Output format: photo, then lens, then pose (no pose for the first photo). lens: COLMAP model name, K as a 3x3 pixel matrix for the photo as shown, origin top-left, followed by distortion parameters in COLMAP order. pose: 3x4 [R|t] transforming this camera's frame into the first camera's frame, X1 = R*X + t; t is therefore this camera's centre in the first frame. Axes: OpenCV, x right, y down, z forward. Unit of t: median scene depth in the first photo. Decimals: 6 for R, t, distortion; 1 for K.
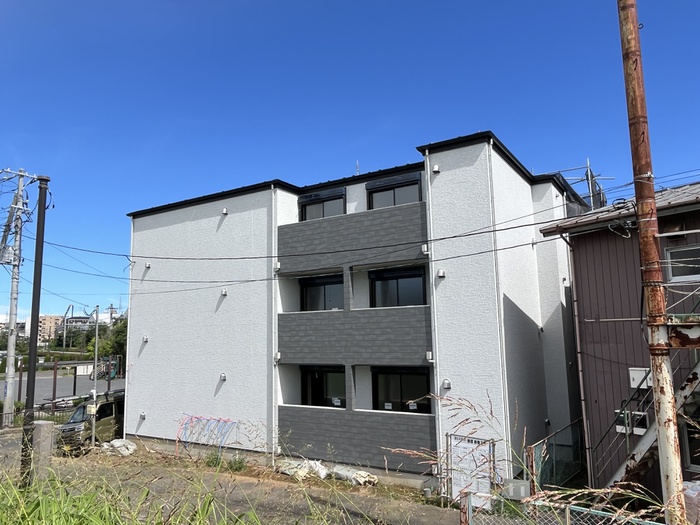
lens RADIAL K [[522.6, 0, 351.3], [0, 522.6, 268.4], [0, 0, 1]] dist [-0.012144, 0.001264]
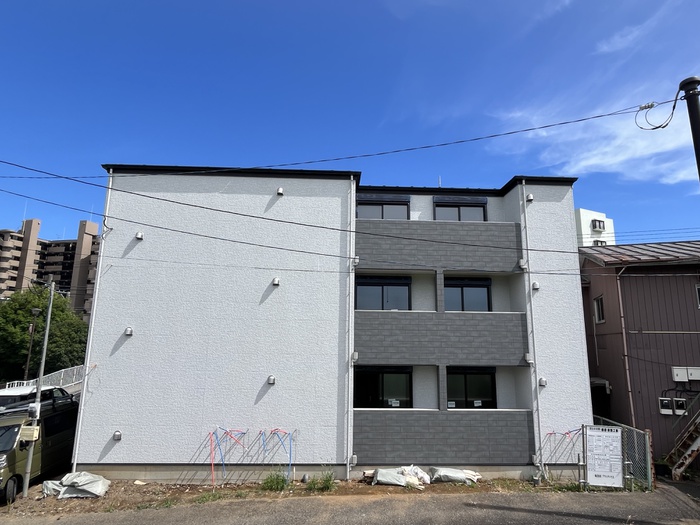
lens RADIAL K [[421.3, 0, 363.5], [0, 421.3, 261.7], [0, 0, 1]] dist [-0.008238, 0.001677]
pose [[0.819324, 0.134007, 0.557450, -0.585050], [-0.102371, 0.990870, -0.087736, 0.066675], [-0.564118, 0.014818, 0.825561, 0.375986]]
